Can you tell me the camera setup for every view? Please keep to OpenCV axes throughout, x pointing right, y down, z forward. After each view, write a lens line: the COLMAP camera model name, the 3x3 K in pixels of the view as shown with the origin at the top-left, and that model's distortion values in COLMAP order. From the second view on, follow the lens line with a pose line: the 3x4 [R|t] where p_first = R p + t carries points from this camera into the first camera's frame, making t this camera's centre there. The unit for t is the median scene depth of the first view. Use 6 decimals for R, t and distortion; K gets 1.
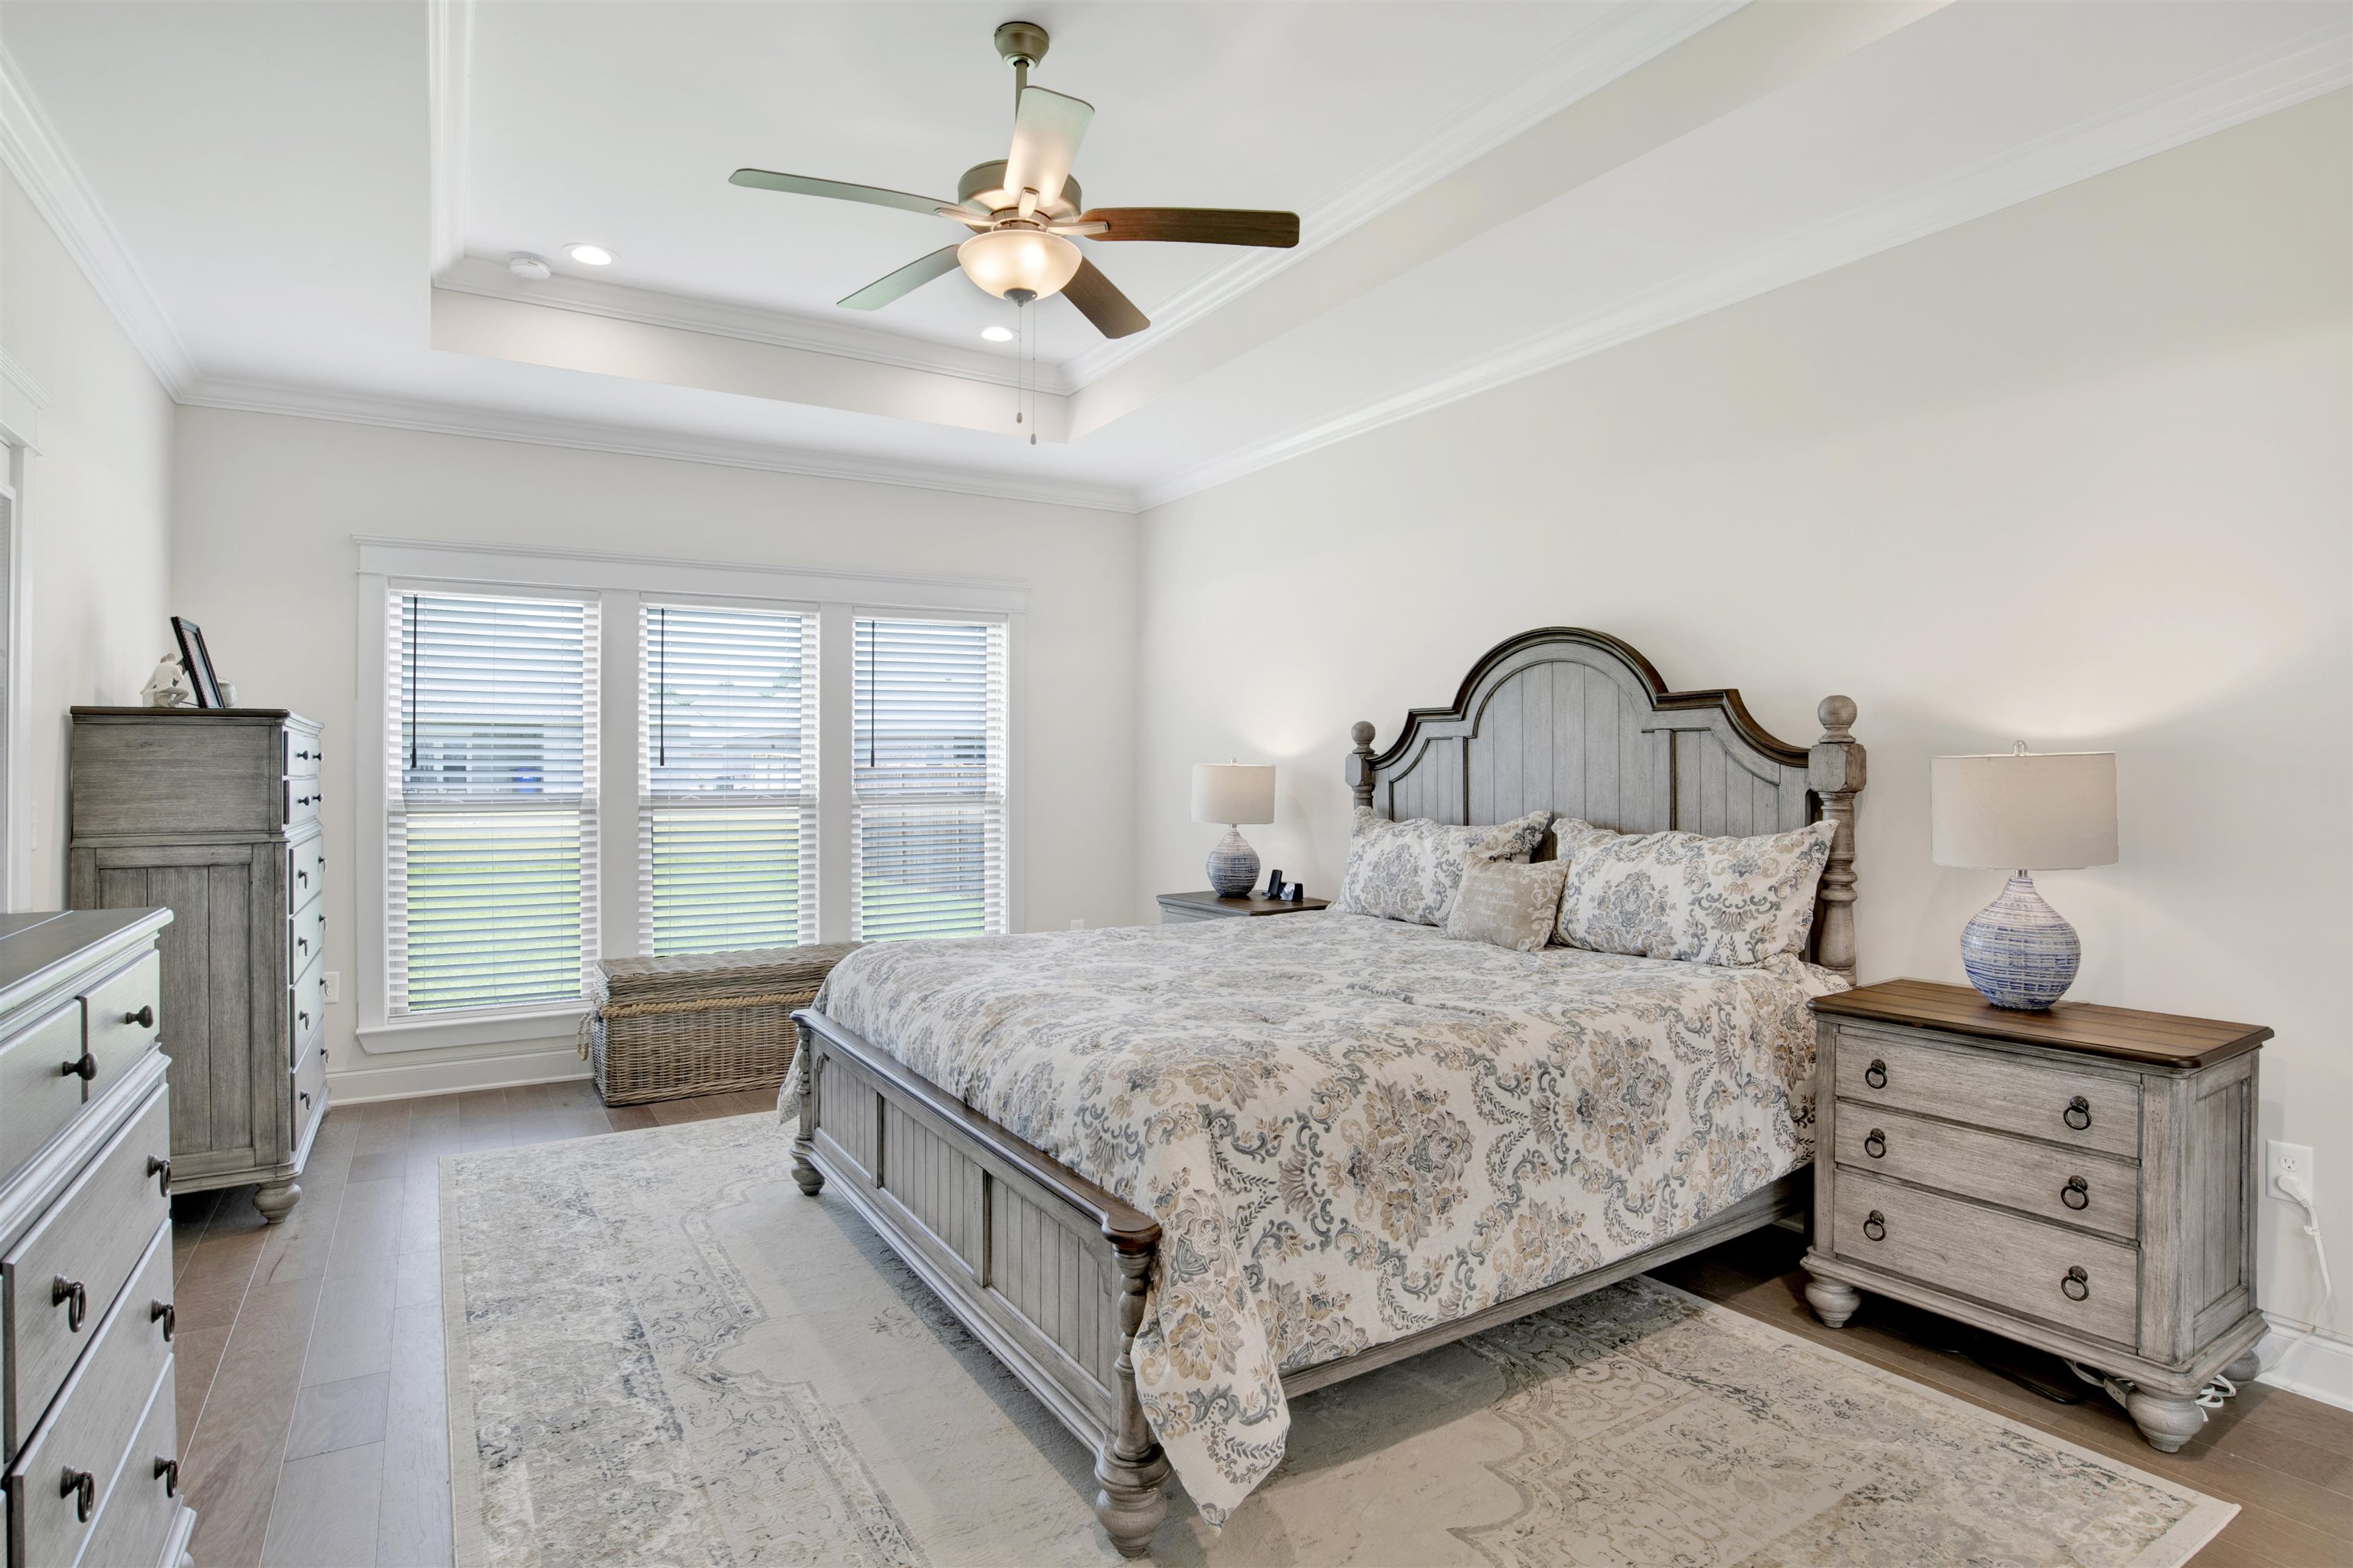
lens RADIAL K [[1220.2, 0, 1189.1], [0, 1220.2, 763.9], [0, 0, 1]] dist [-0.076499, 0.027968]
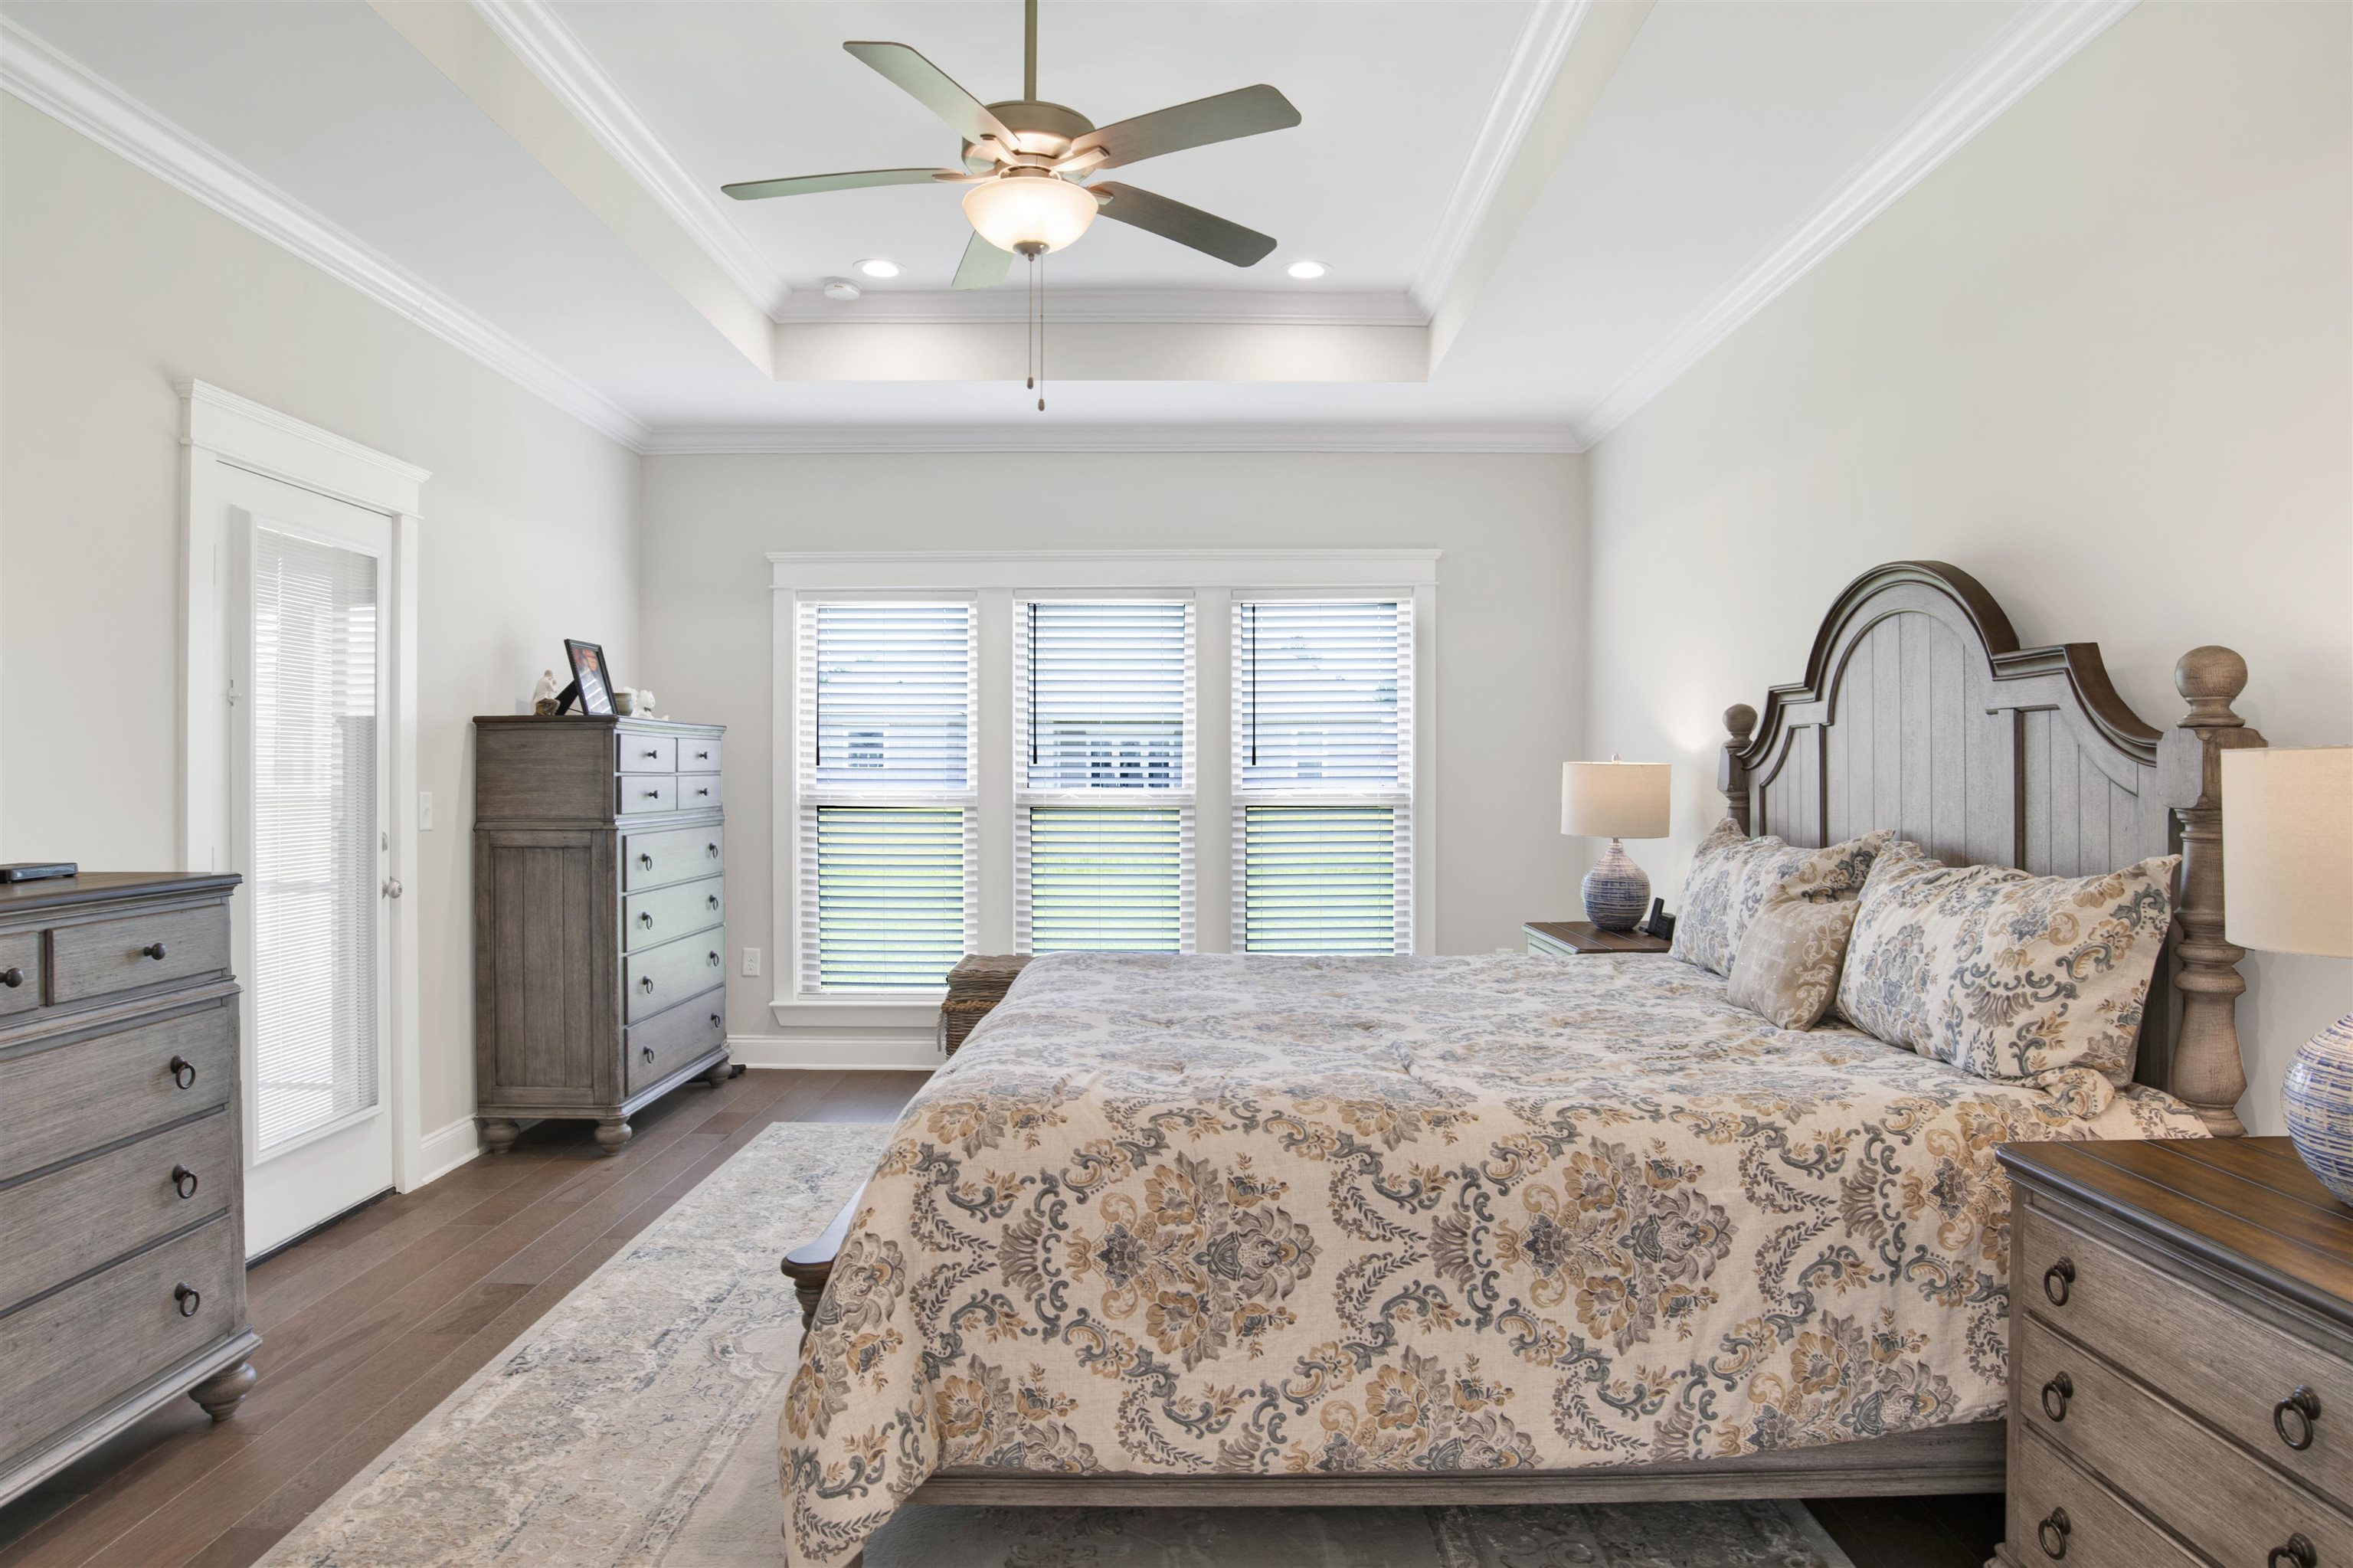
lens RADIAL K [[1397.9, 0, 1173.7], [0, 1397.9, 770.5], [0, 0, 1]] dist [-0.066954, 0.024762]
pose [[0.845525, 0.002948, -0.533928, 0.474831], [0.000912, 0.999975, 0.006967, -0.000848], [0.533935, -0.006378, 0.845502, 0.156944]]
